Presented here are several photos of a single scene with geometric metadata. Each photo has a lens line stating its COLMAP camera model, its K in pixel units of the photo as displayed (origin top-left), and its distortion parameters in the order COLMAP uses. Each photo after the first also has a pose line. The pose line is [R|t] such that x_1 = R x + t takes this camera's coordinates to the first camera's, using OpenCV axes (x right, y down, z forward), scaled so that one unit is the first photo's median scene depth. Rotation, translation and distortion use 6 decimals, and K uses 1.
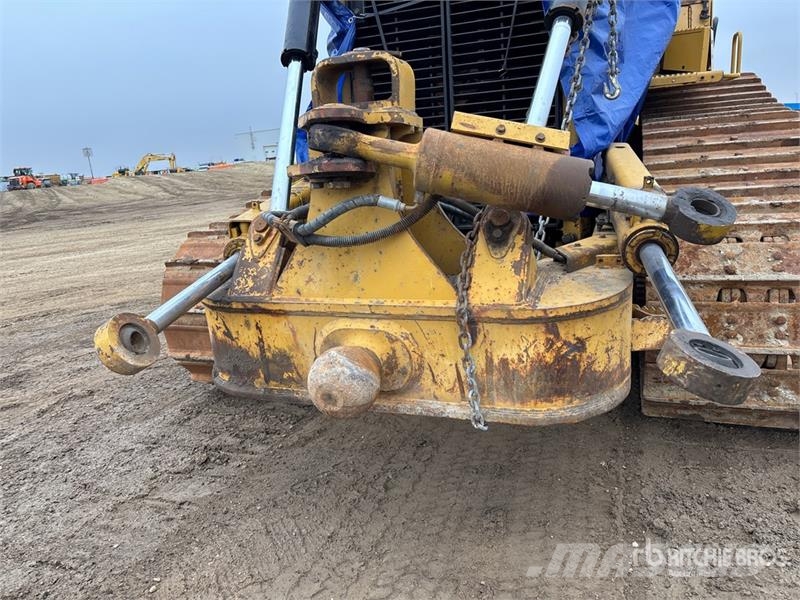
lens RADIAL K [[602.1, 0, 380.6], [0, 602.1, 298.0], [0, 0, 1]] dist [0.036226, -0.003595]
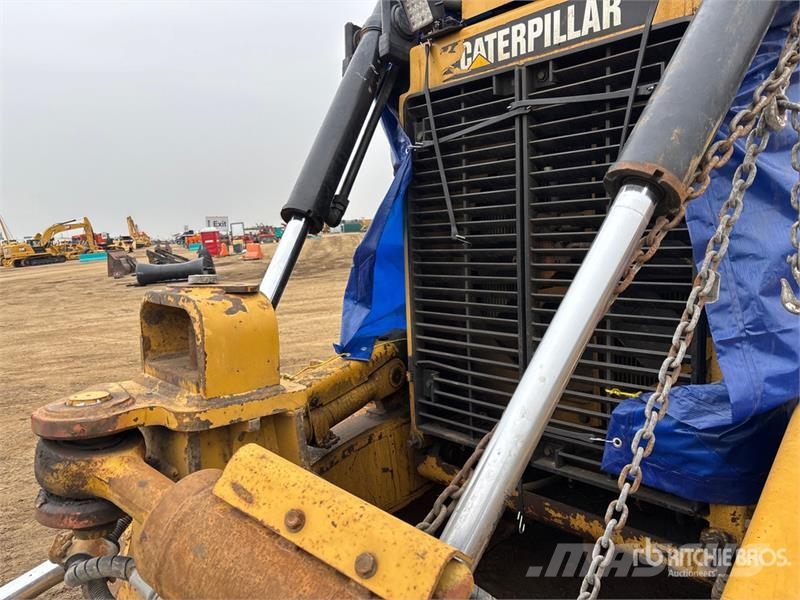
lens RADIAL K [[597.8, 0, 397.3], [0, 597.8, 311.9], [0, 0, 1]] dist [0.034879, -0.001440]
pose [[0.897398, 0.075205, -0.434767, 0.392303], [-0.092810, 0.995495, -0.019370, -0.375330], [0.431351, 0.057733, 0.900335, 0.545036]]
